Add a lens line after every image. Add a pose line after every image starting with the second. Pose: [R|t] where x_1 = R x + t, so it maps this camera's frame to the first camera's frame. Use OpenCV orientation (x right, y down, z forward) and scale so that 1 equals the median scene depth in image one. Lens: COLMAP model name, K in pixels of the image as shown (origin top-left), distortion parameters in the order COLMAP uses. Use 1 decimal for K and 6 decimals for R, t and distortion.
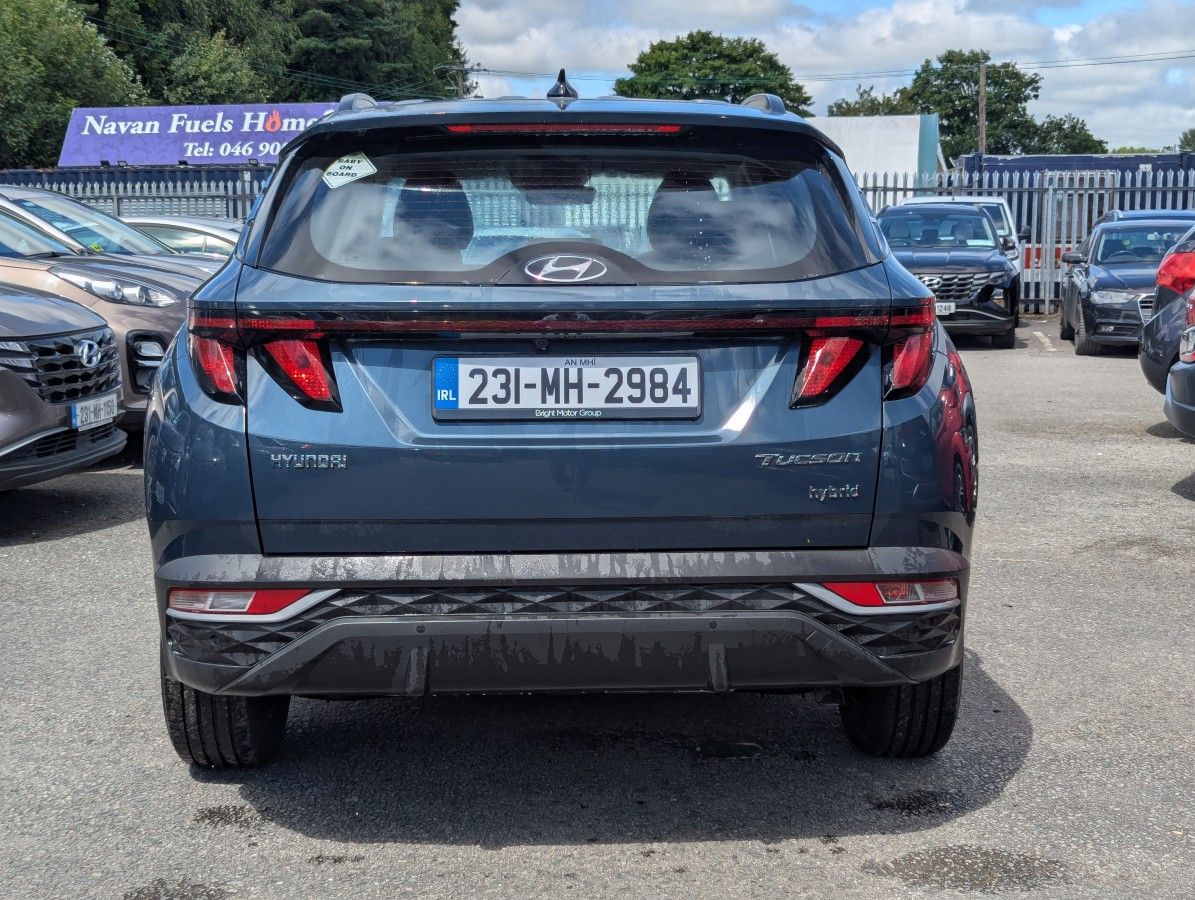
lens RADIAL K [[1631.2, 0, 609.8], [0, 1631.2, 393.3], [0, 0, 1]] dist [0.235875, -0.777535]
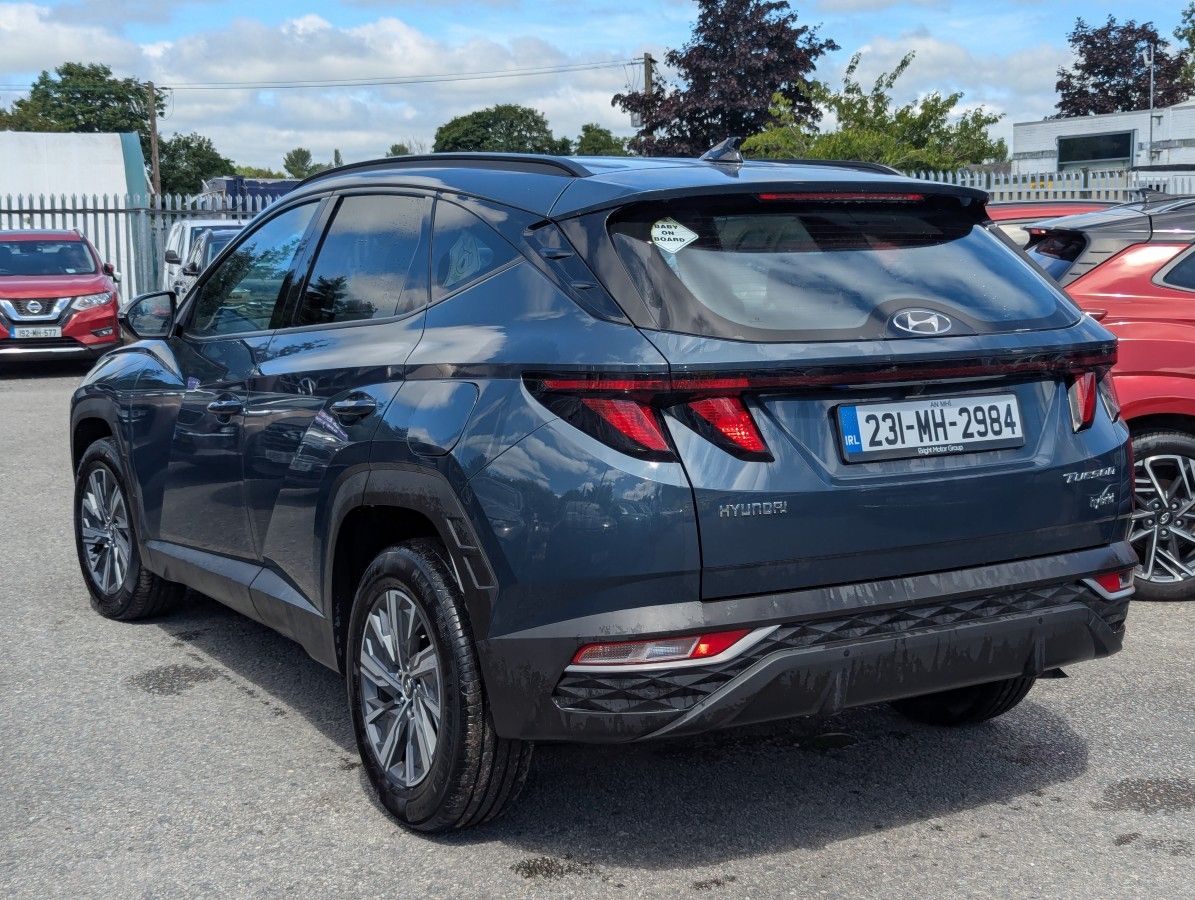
lens RADIAL K [[1646.0, 0, 599.8], [0, 1646.0, 396.2], [0, 0, 1]] dist [0.101285, -0.101349]
pose [[0.879322, -0.049789, 0.473618, -0.774637], [0.054419, 0.998510, 0.003933, -0.042034], [-0.473108, 0.022315, 0.880722, 0.095377]]
